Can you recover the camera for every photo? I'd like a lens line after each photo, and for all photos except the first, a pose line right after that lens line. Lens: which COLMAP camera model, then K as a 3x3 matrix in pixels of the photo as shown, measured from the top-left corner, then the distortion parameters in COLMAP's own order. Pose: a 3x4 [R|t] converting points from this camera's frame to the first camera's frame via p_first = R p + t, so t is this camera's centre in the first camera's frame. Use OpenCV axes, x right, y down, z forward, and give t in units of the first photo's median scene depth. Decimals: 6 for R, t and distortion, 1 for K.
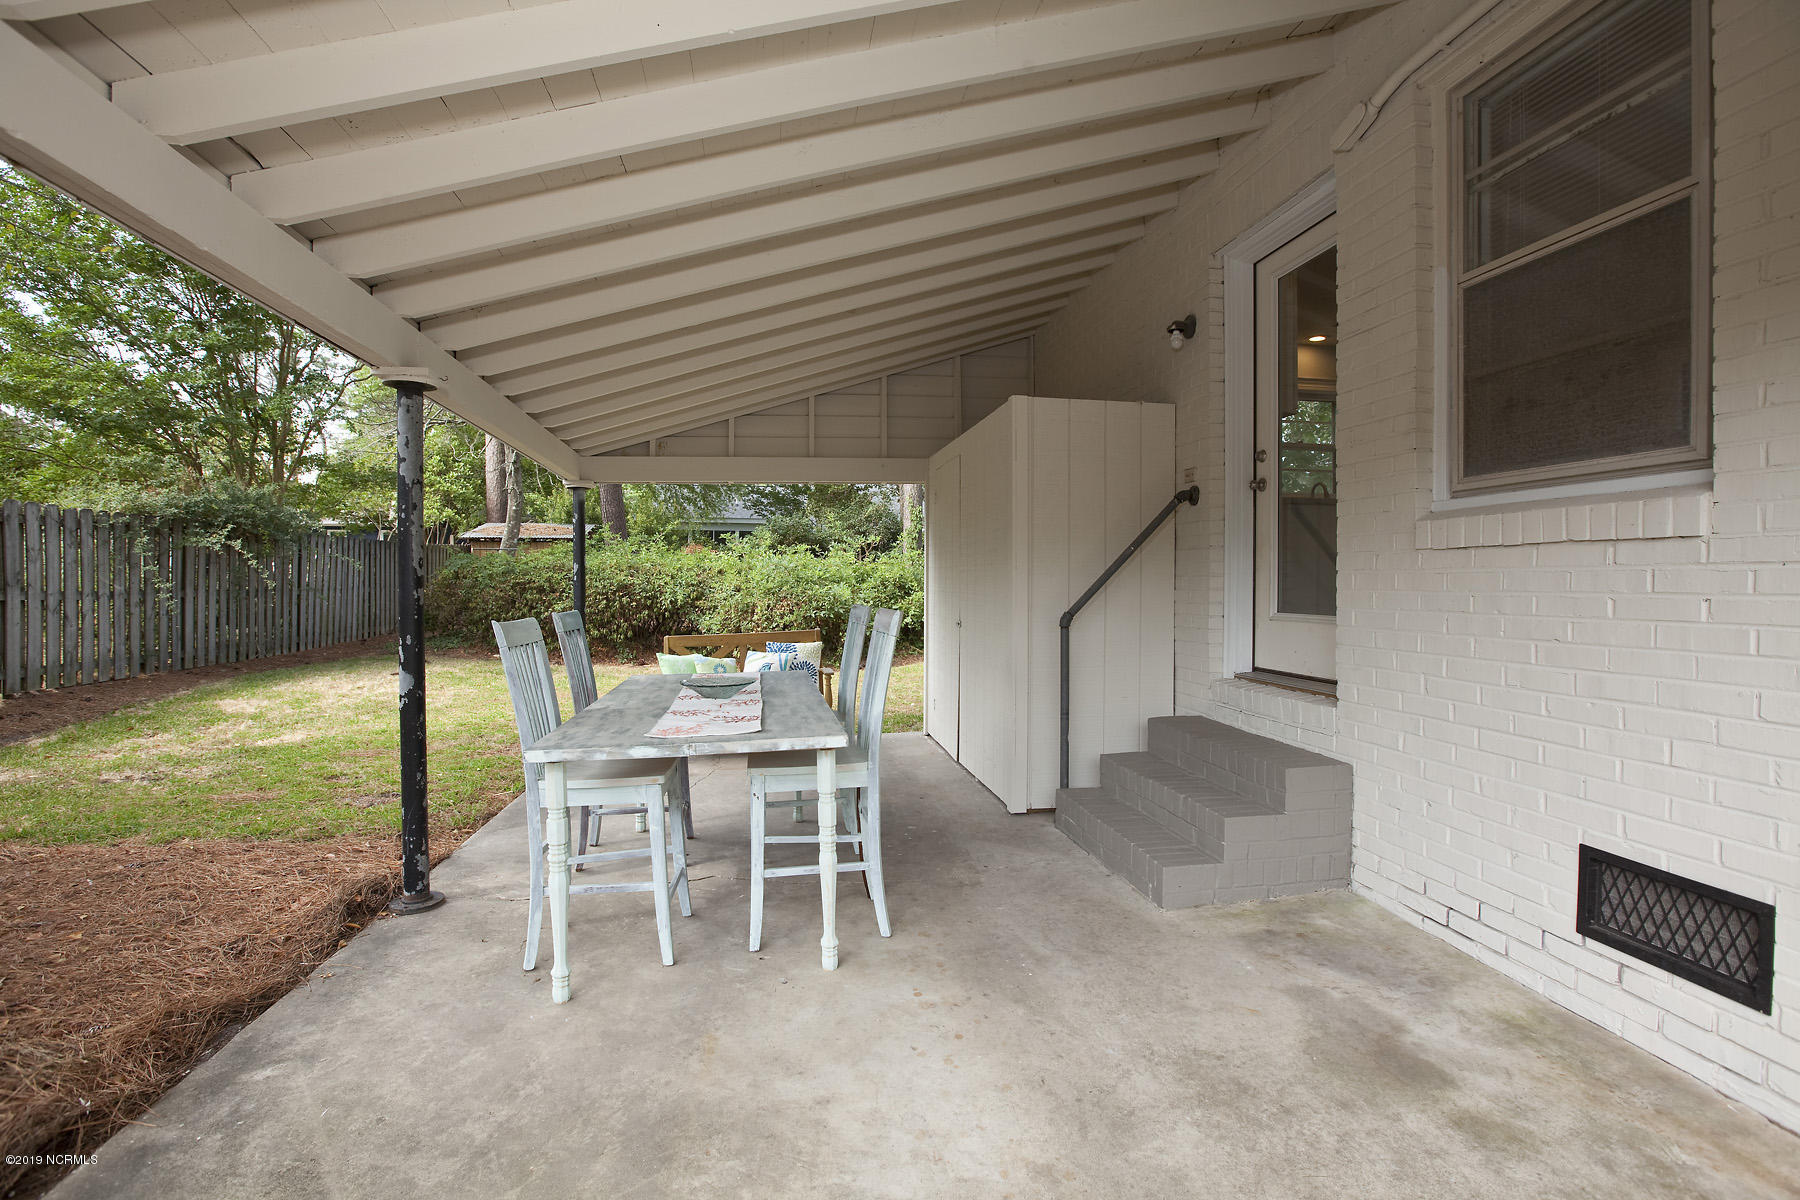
lens RADIAL K [[818.9, 0, 895.1], [0, 818.9, 590.5], [0, 0, 1]] dist [-0.044455, 0.010716]
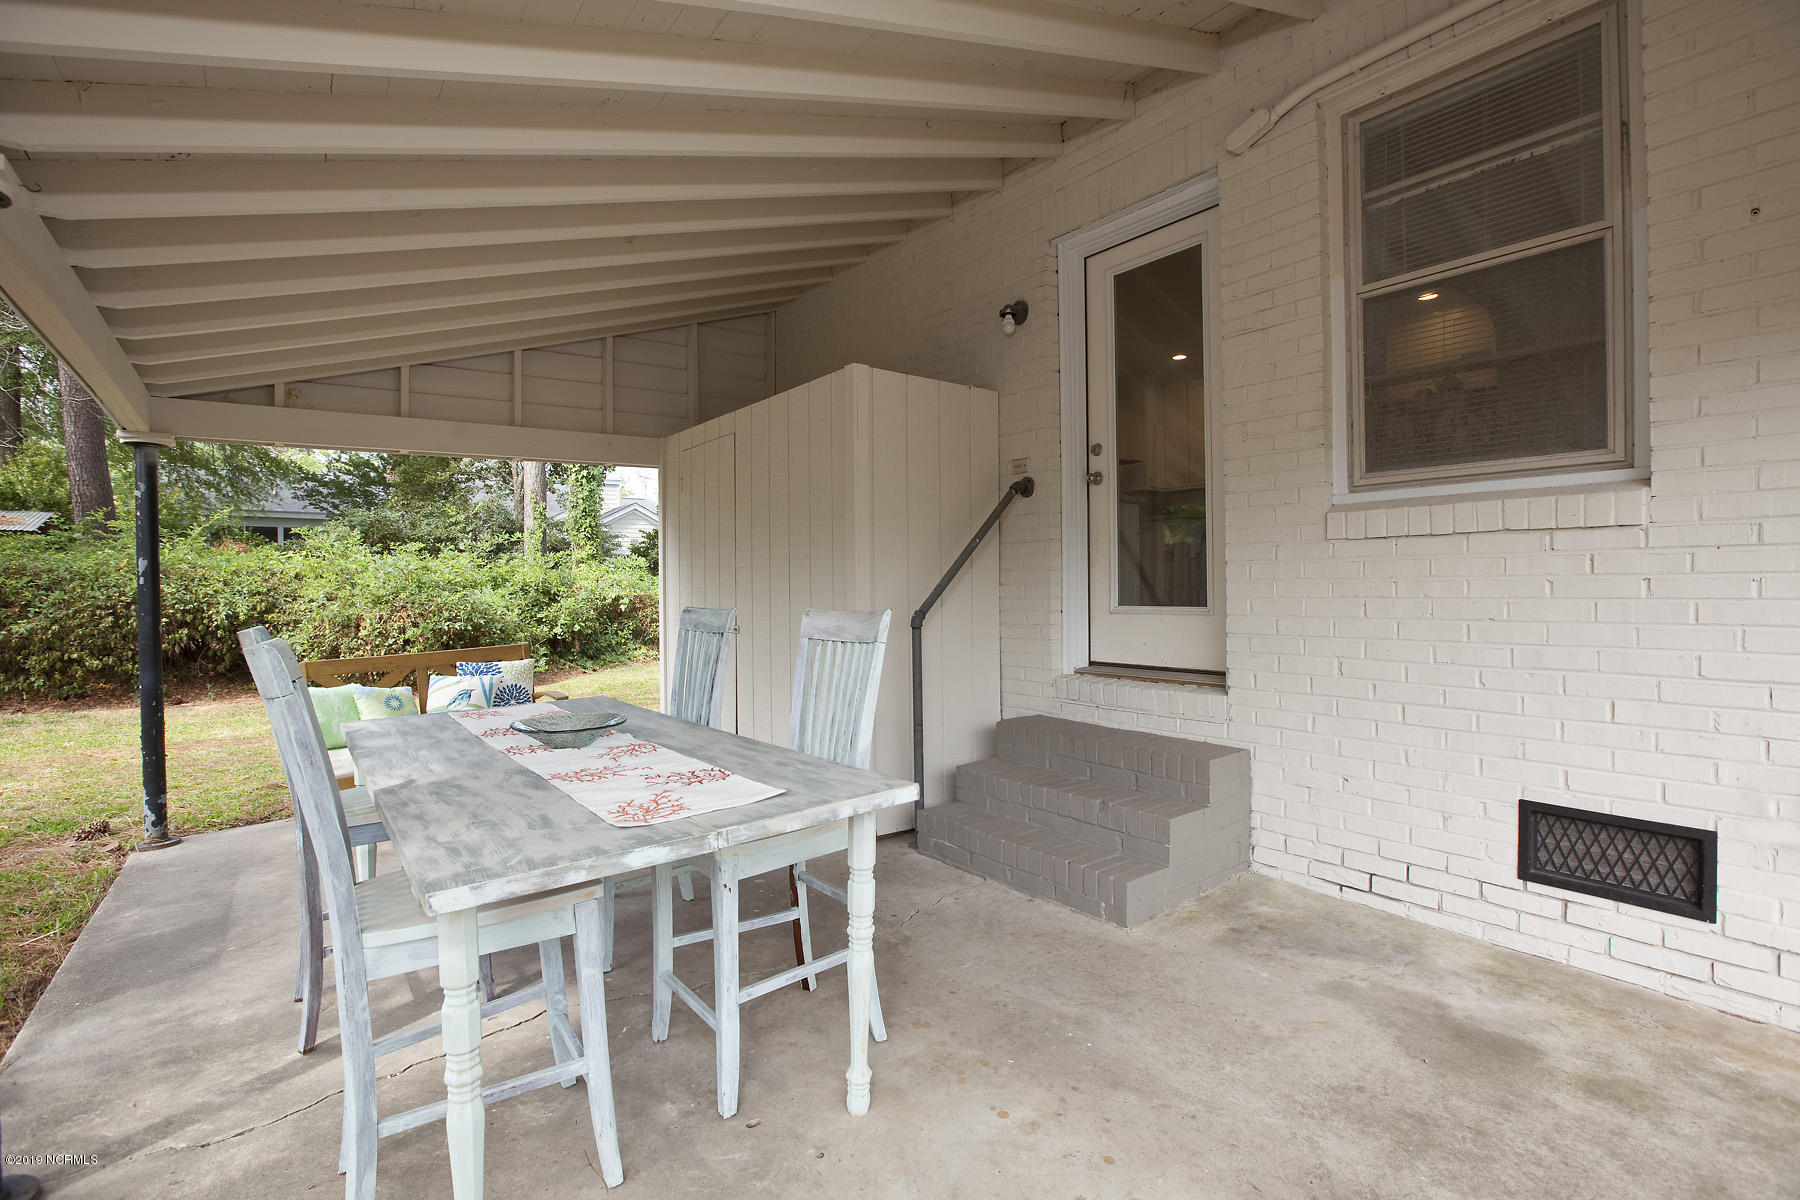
lens RADIAL K [[818.9, 0, 894.2], [0, 818.9, 589.3], [0, 0, 1]] dist [-0.044455, 0.010716]
pose [[0.882774, -0.012086, 0.469642, -0.327257], [0.015955, 0.999864, -0.004258, 0.009049], [-0.469527, 0.011252, 0.882847, 0.306588]]
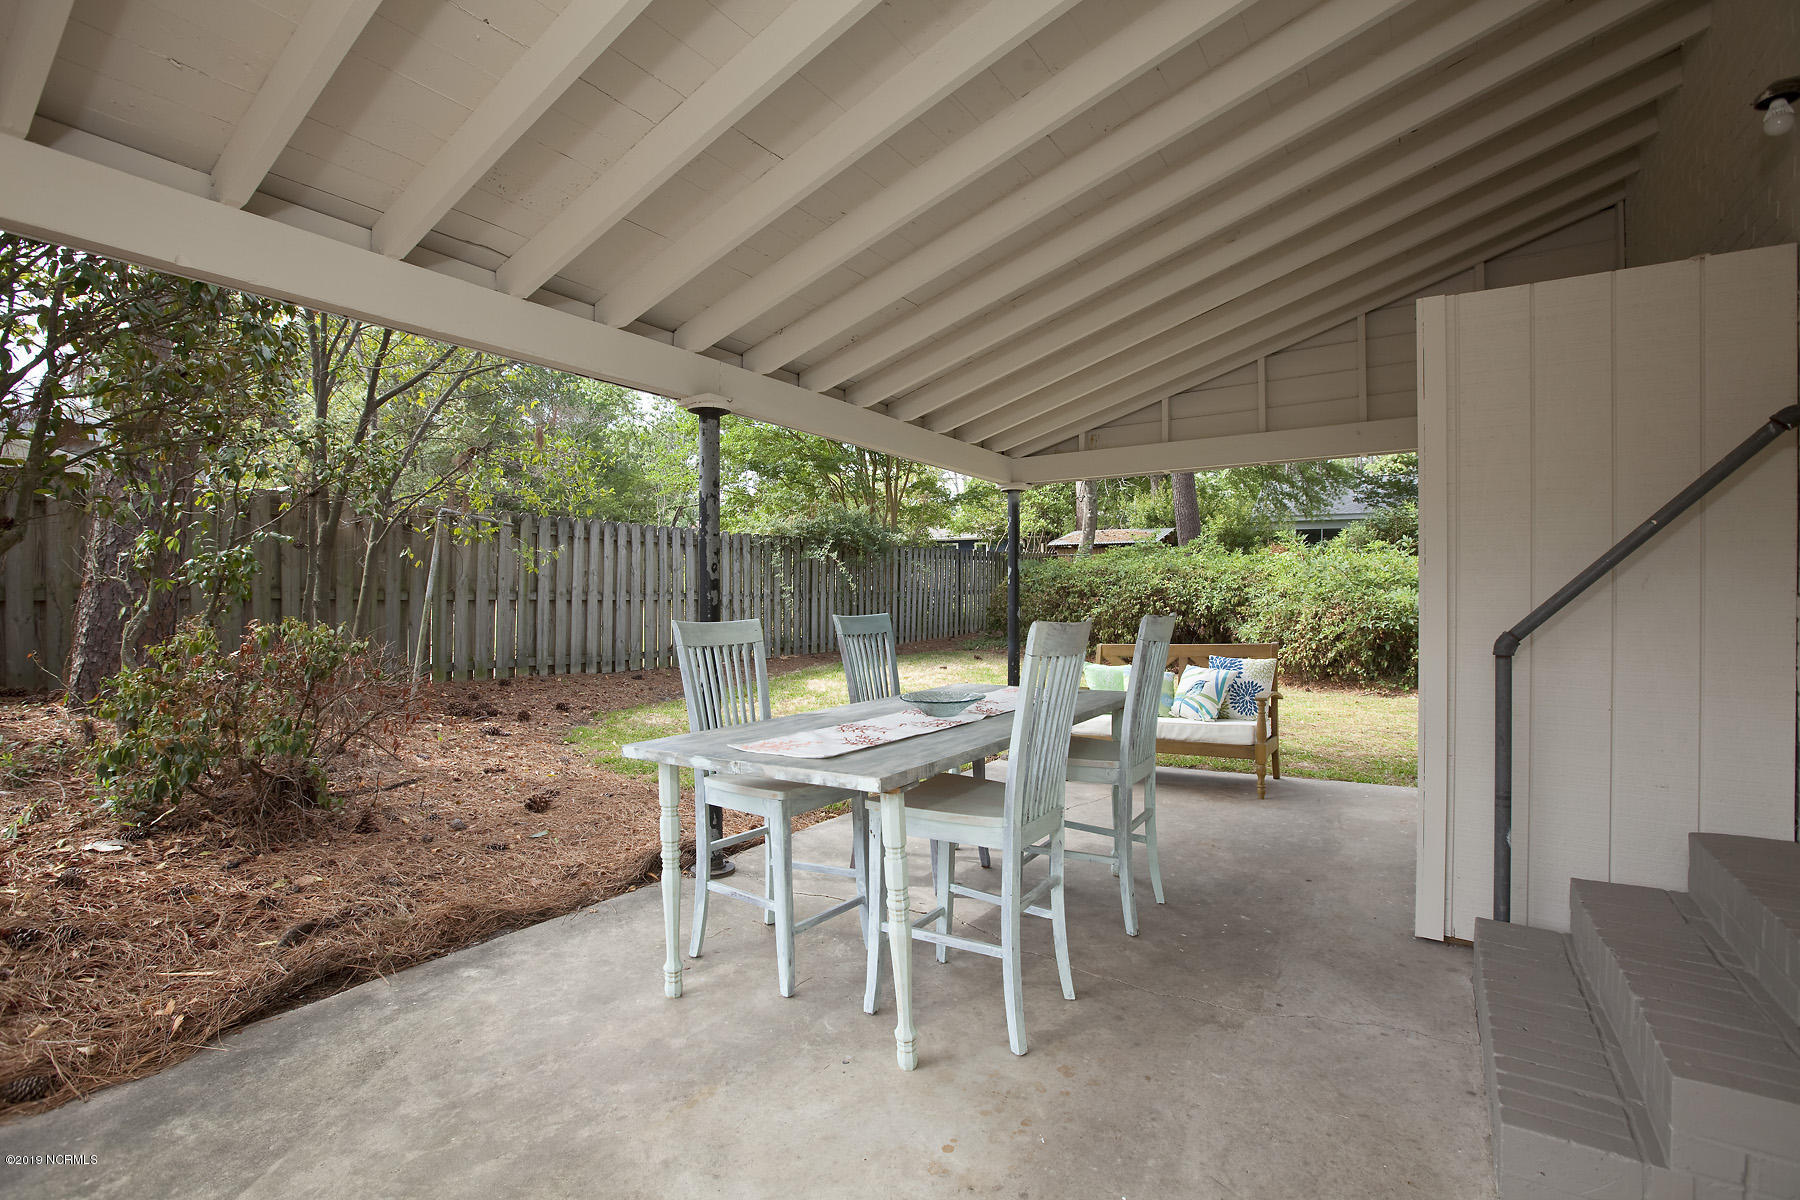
lens RADIAL K [[818.9, 0, 899.0], [0, 818.9, 592.0], [0, 0, 1]] dist [-0.044455, 0.010716]
pose [[0.735166, 0.002979, -0.677881, 0.389059], [-0.005541, 0.999983, -0.001614, 0.000528], [0.677865, 0.004942, 0.735170, 0.352032]]
